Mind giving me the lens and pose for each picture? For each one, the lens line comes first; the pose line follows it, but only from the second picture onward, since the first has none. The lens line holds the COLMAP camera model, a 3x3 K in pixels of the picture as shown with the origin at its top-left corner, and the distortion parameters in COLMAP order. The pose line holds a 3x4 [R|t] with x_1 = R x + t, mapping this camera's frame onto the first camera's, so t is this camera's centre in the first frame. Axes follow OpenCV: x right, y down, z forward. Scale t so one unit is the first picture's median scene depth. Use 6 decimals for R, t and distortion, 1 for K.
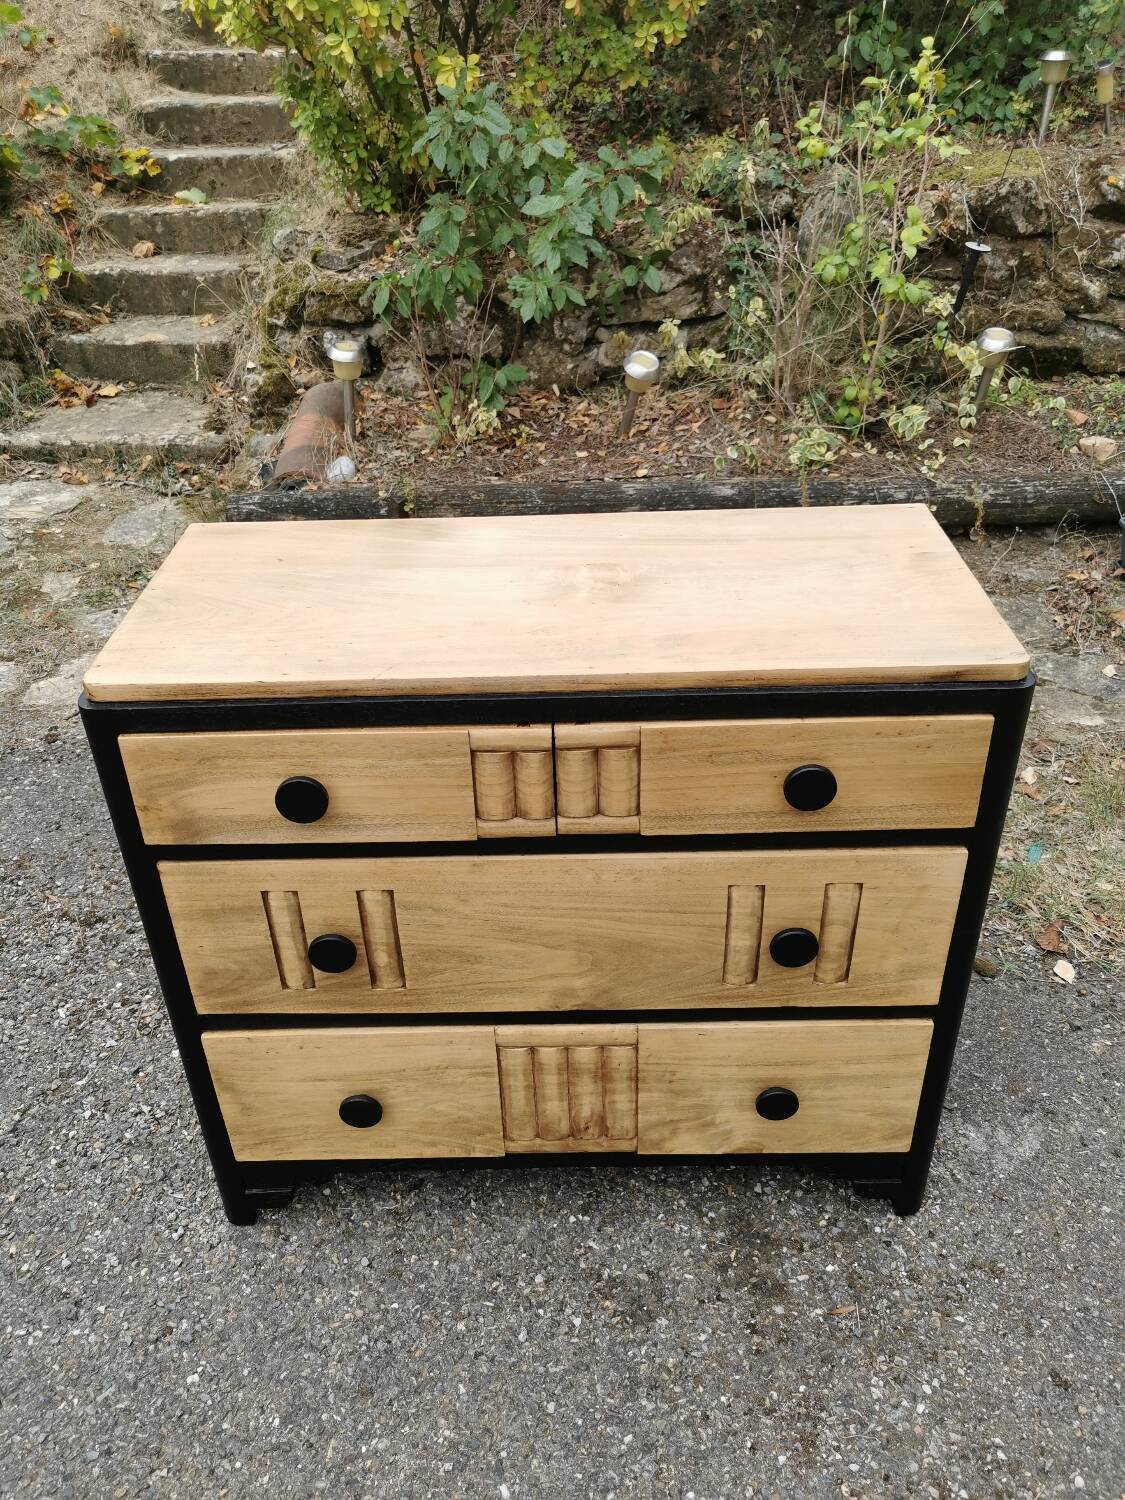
lens RADIAL K [[1152.1, 0, 560.9], [0, 1152.1, 745.1], [0, 0, 1]] dist [0.072011, -0.111681]
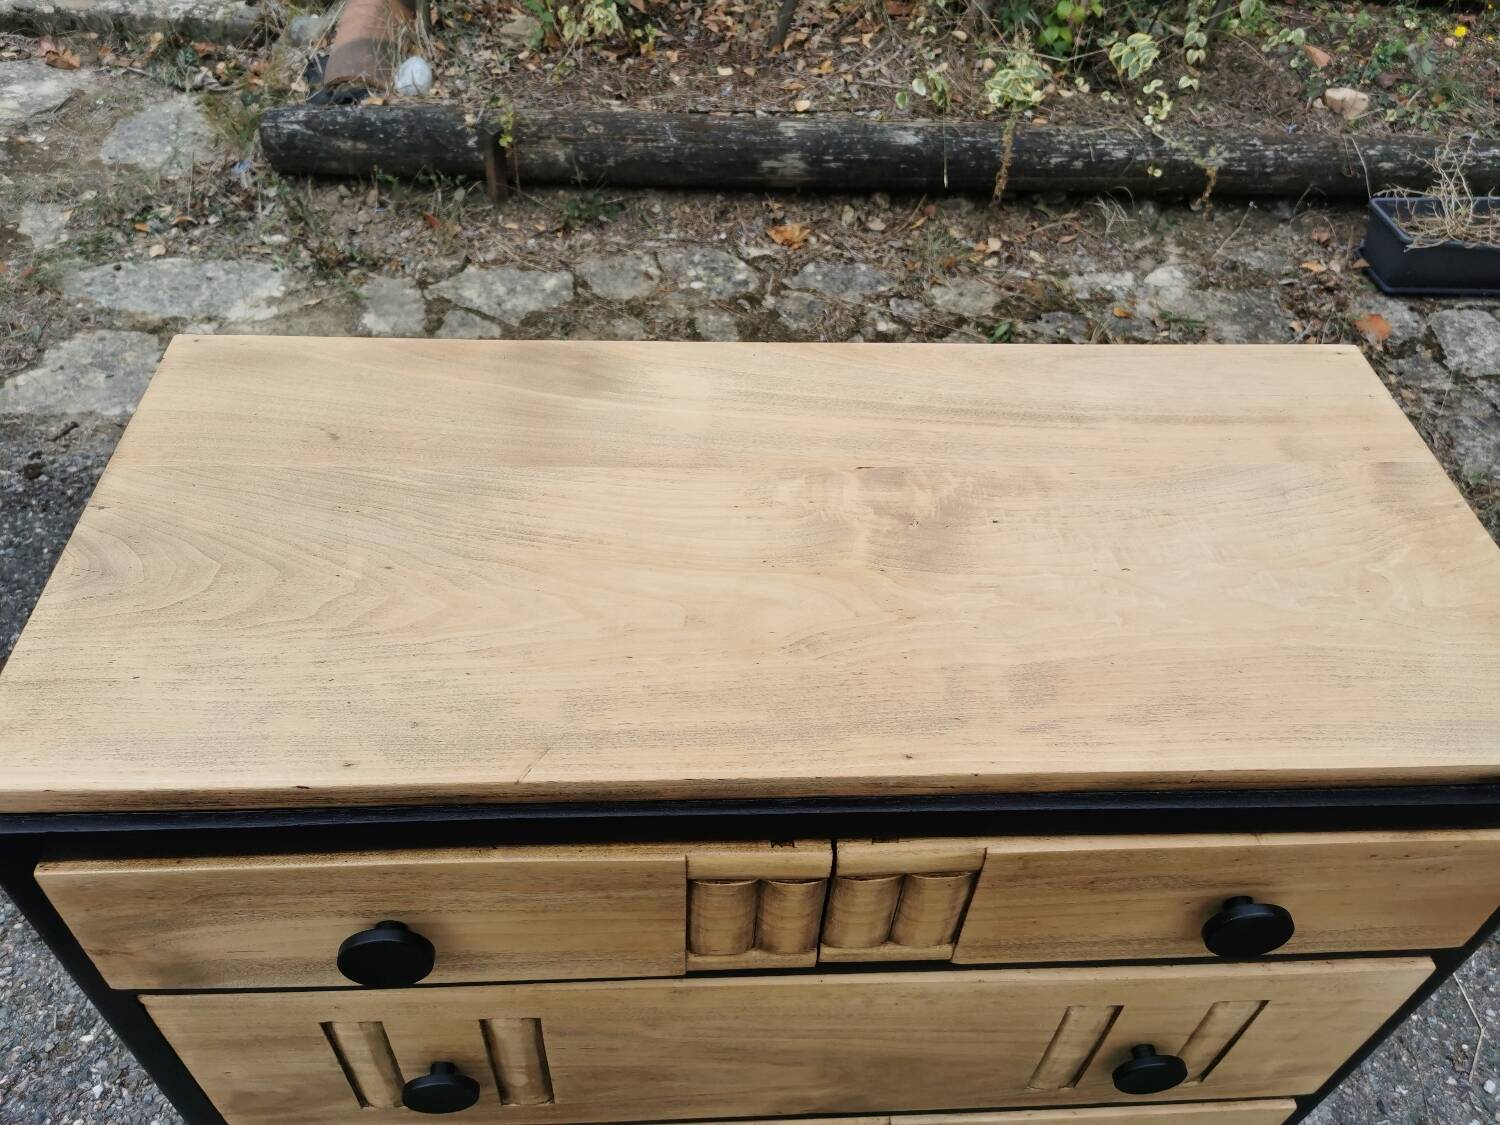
lens RADIAL K [[1160.7, 0, 758.7], [0, 1160.7, 558.6], [0, 0, 1]] dist [0.055254, -0.083319]
pose [[0.995088, 0.012820, 0.098159, -0.074623], [-0.032581, 0.978748, 0.202460, -0.197314], [-0.093478, -0.204664, 0.974359, 0.341823]]
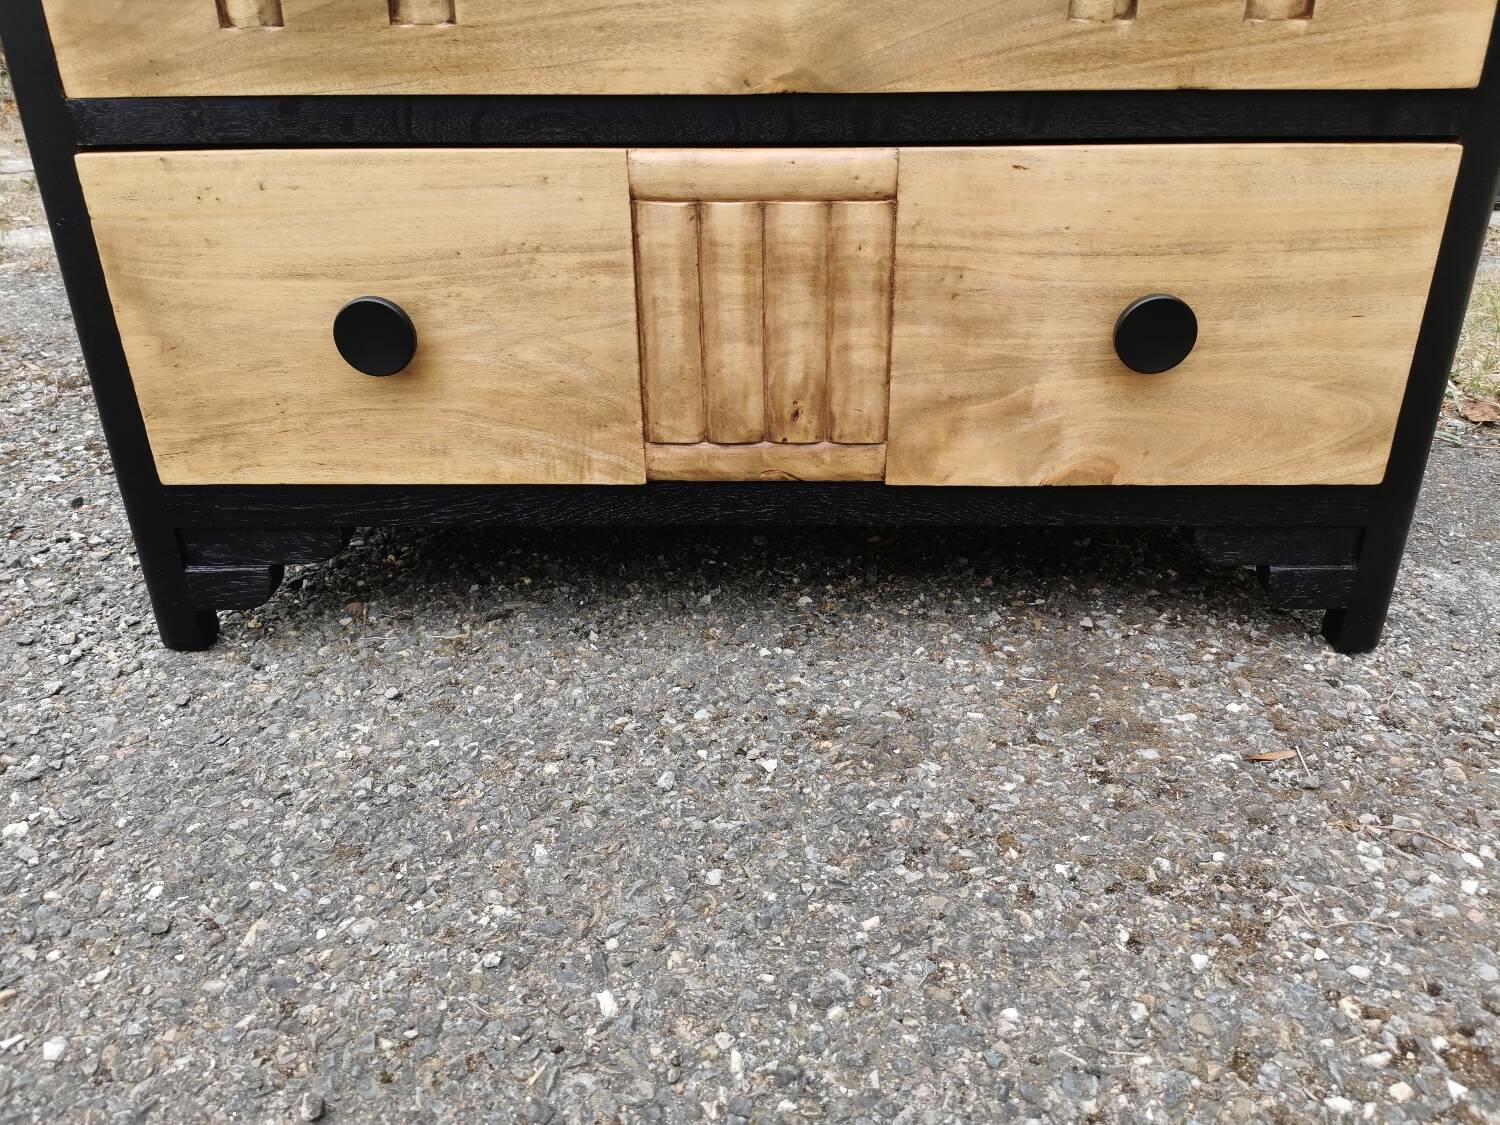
lens RADIAL K [[1161.3, 0, 757.7], [0, 1161.3, 555.0], [0, 0, 1]] dist [0.060482, -0.100140]
pose [[0.999707, 0.023789, -0.004437, 0.007970], [-0.024133, 0.993621, -0.110158, 0.424435], [0.001789, 0.110232, 0.993904, 0.427487]]
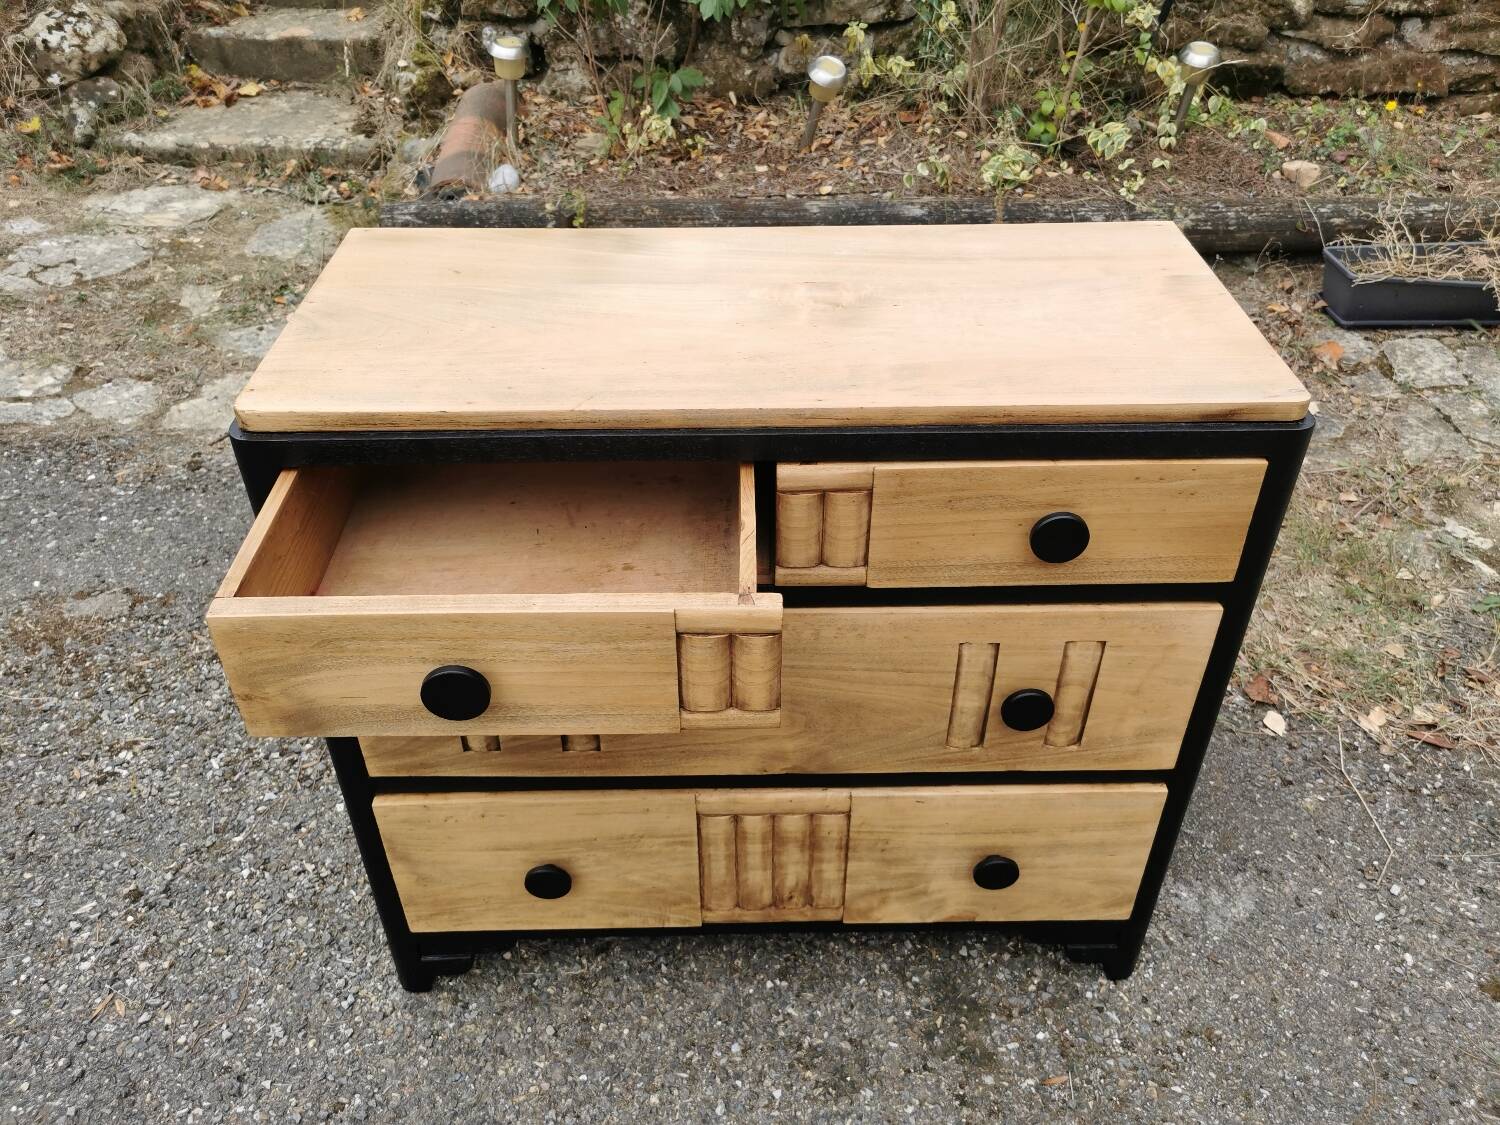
lens RADIAL K [[1153.2, 0, 758.1], [0, 1153.2, 559.7], [0, 0, 1]] dist [0.086340, -0.136866]
pose [[0.999267, 0.009188, 0.037173, -0.037863], [-0.011874, 0.997284, 0.072695, -0.006485], [-0.036404, -0.073083, 0.996661, 0.080173]]
